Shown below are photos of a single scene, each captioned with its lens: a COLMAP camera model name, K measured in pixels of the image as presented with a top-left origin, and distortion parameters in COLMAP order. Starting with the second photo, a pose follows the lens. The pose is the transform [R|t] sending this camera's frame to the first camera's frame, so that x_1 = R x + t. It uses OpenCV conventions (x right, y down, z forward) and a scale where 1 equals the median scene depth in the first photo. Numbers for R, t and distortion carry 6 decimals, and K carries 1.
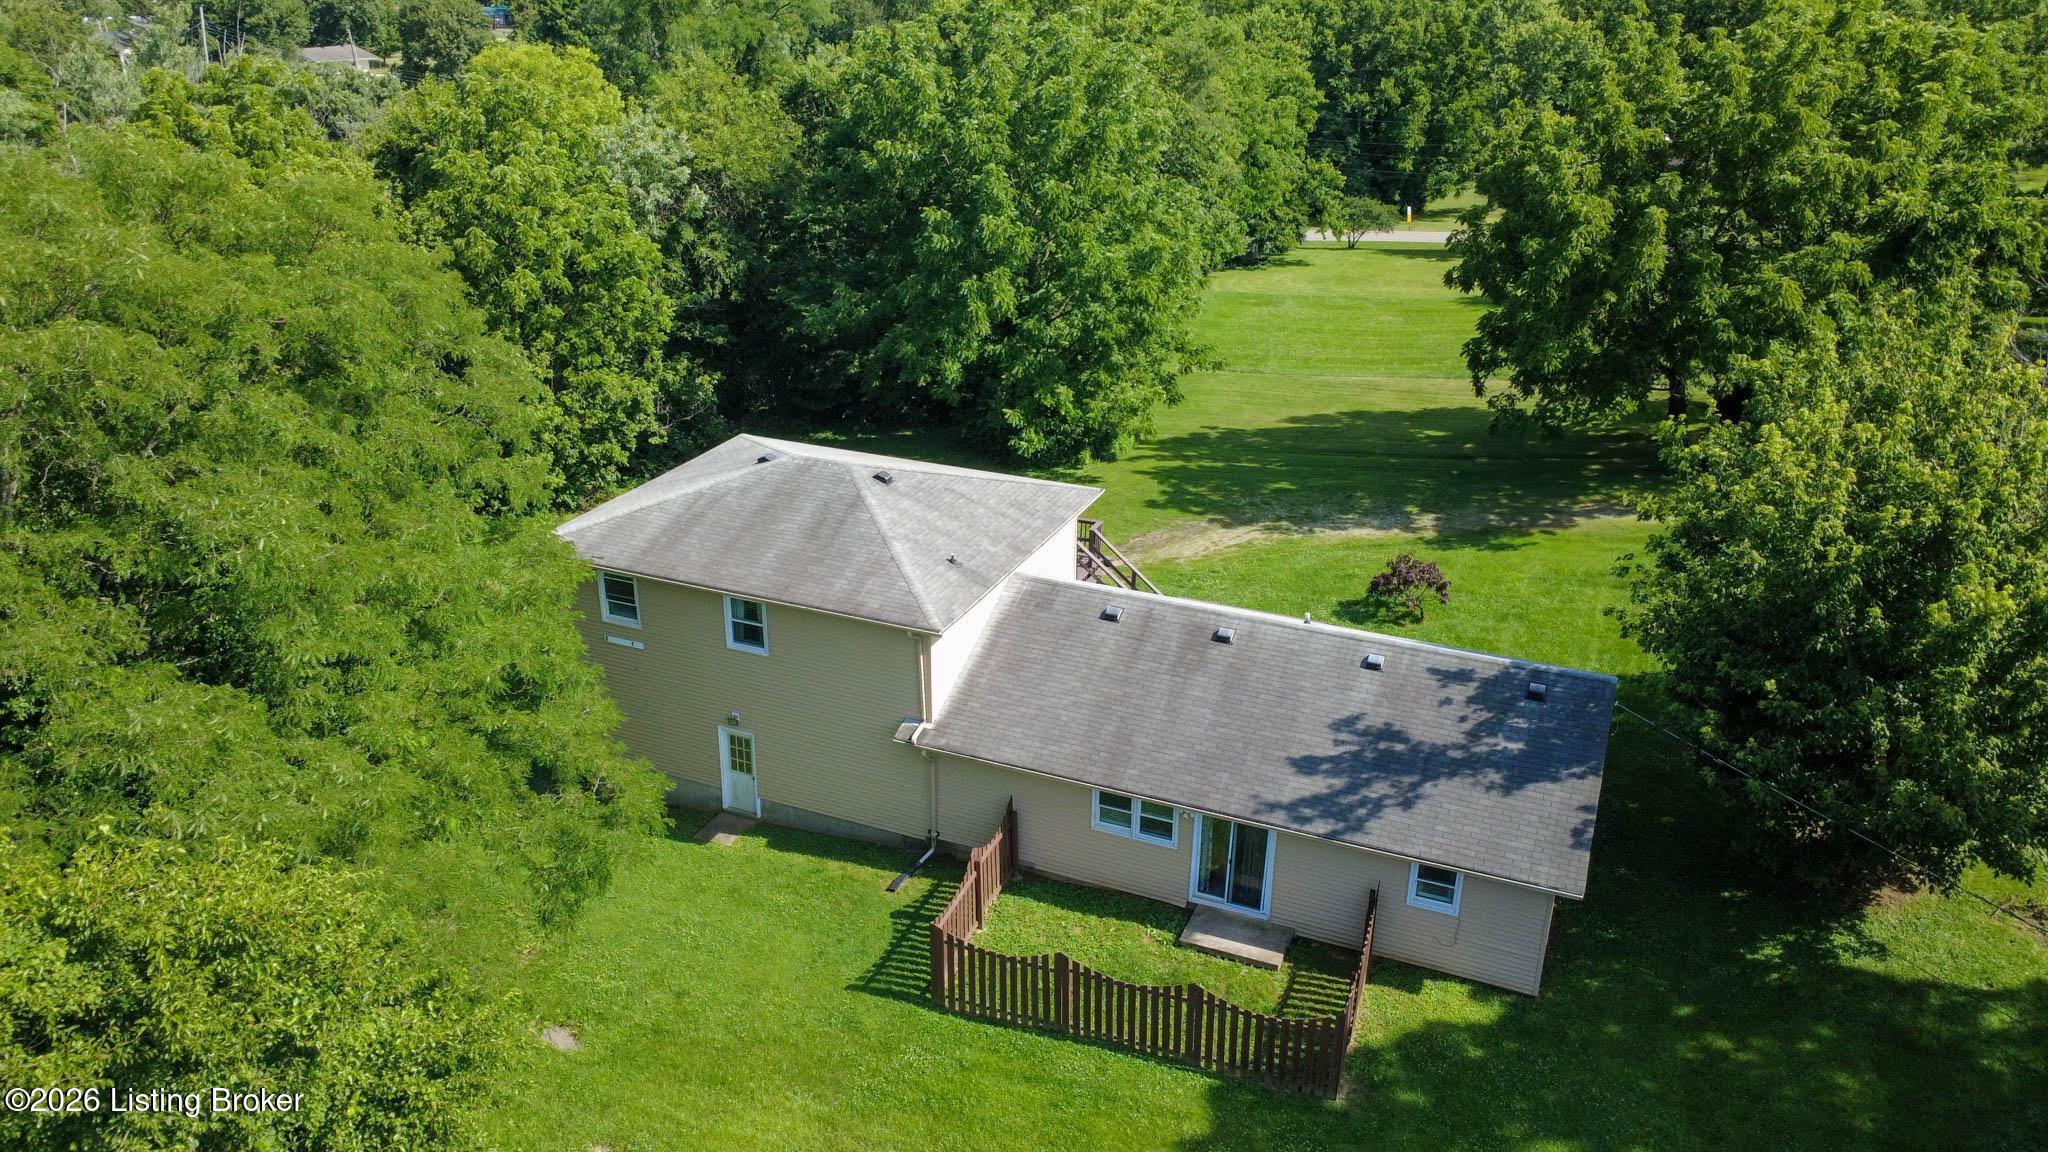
lens RADIAL K [[1497.1, 0, 1025.3], [0, 1497.1, 578.4], [0, 0, 1]] dist [0.002599, 0.001715]
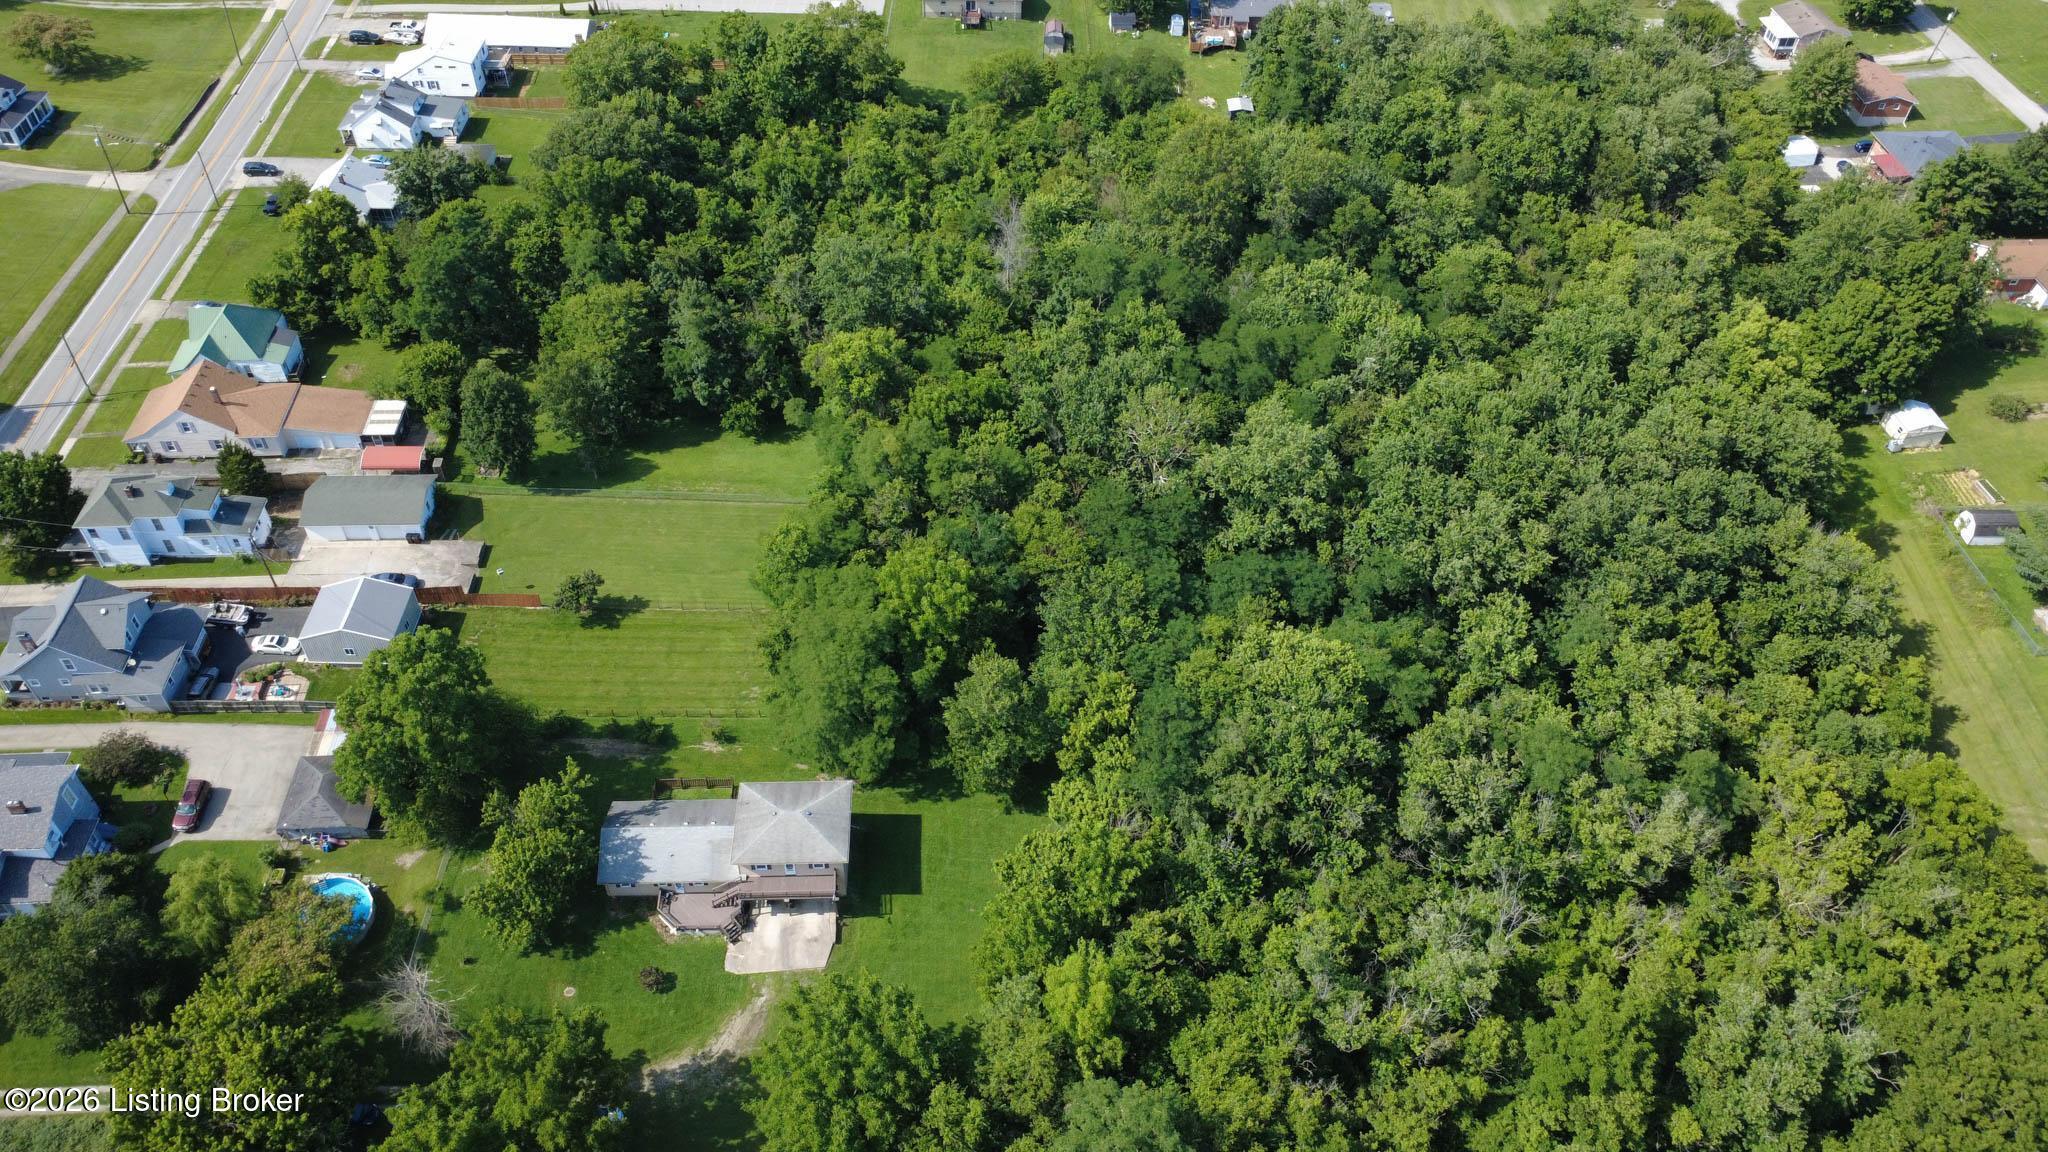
lens RADIAL K [[1497.1, 0, 1025.3], [0, 1497.1, 578.4], [0, 0, 1]] dist [0.002599, 0.001715]
pose [[-0.907533, 0.280707, -0.312390, 0.429859], [-0.187556, 0.394639, 0.899490, -4.788534], [0.375775, 0.874907, -0.305500, 2.258325]]
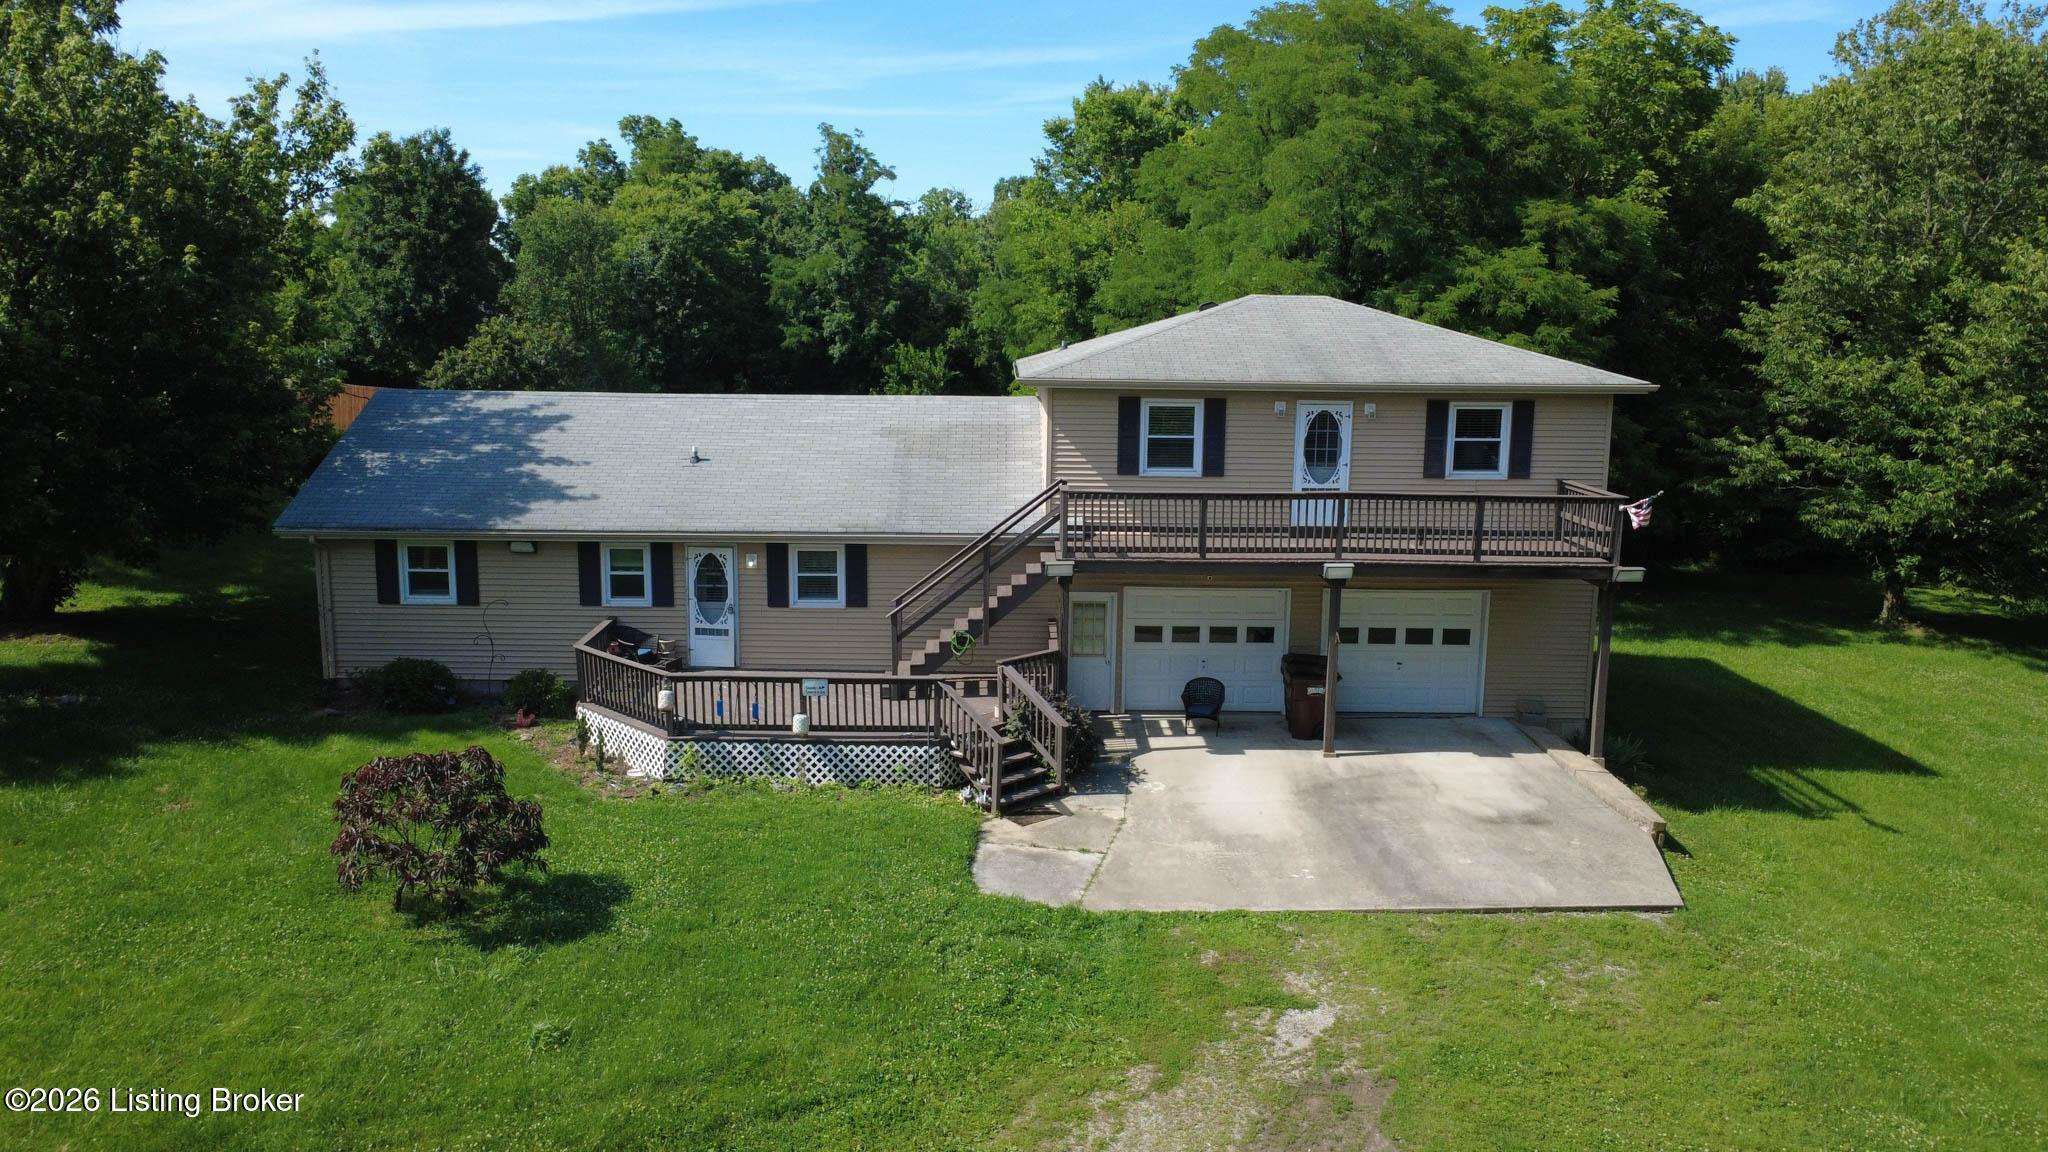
lens RADIAL K [[1497.1, 0, 1025.3], [0, 1497.1, 578.4], [0, 0, 1]] dist [0.002599, 0.001715]
pose [[-0.916993, 0.051641, -0.395546, 0.394075], [-0.174442, 0.839832, 0.514055, -0.418646], [0.358738, 0.540384, -0.761112, 1.975479]]
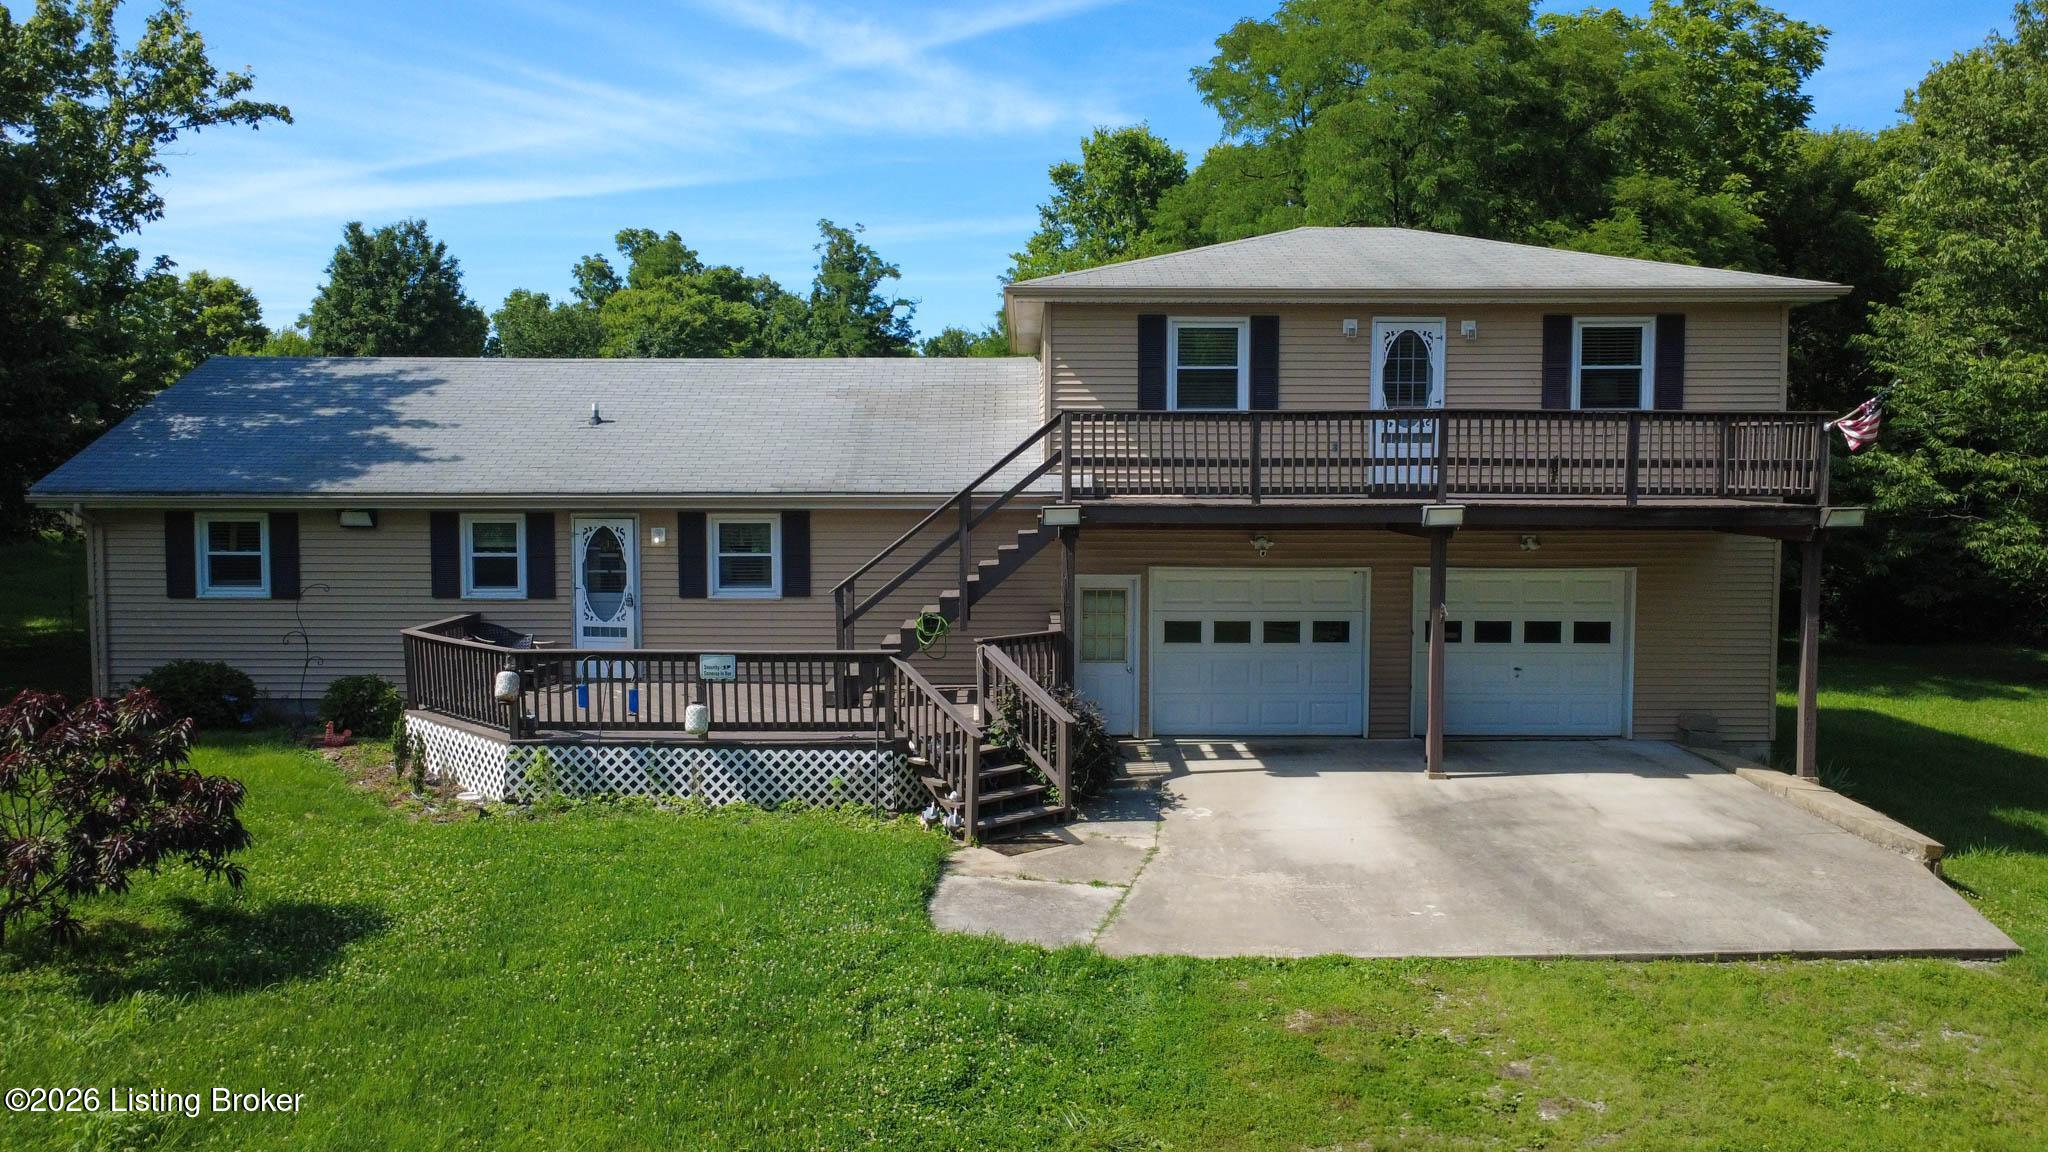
lens RADIAL K [[1519.0, 0, 1024.0], [0, 1519.0, 576.0], [0, 0, 1]] dist [0.004366, -0.003066]
pose [[-0.922276, 0.018800, -0.386075, 0.304704], [-0.159275, 0.891594, 0.423900, -0.245190], [0.352192, 0.452445, -0.819301, 1.864043]]
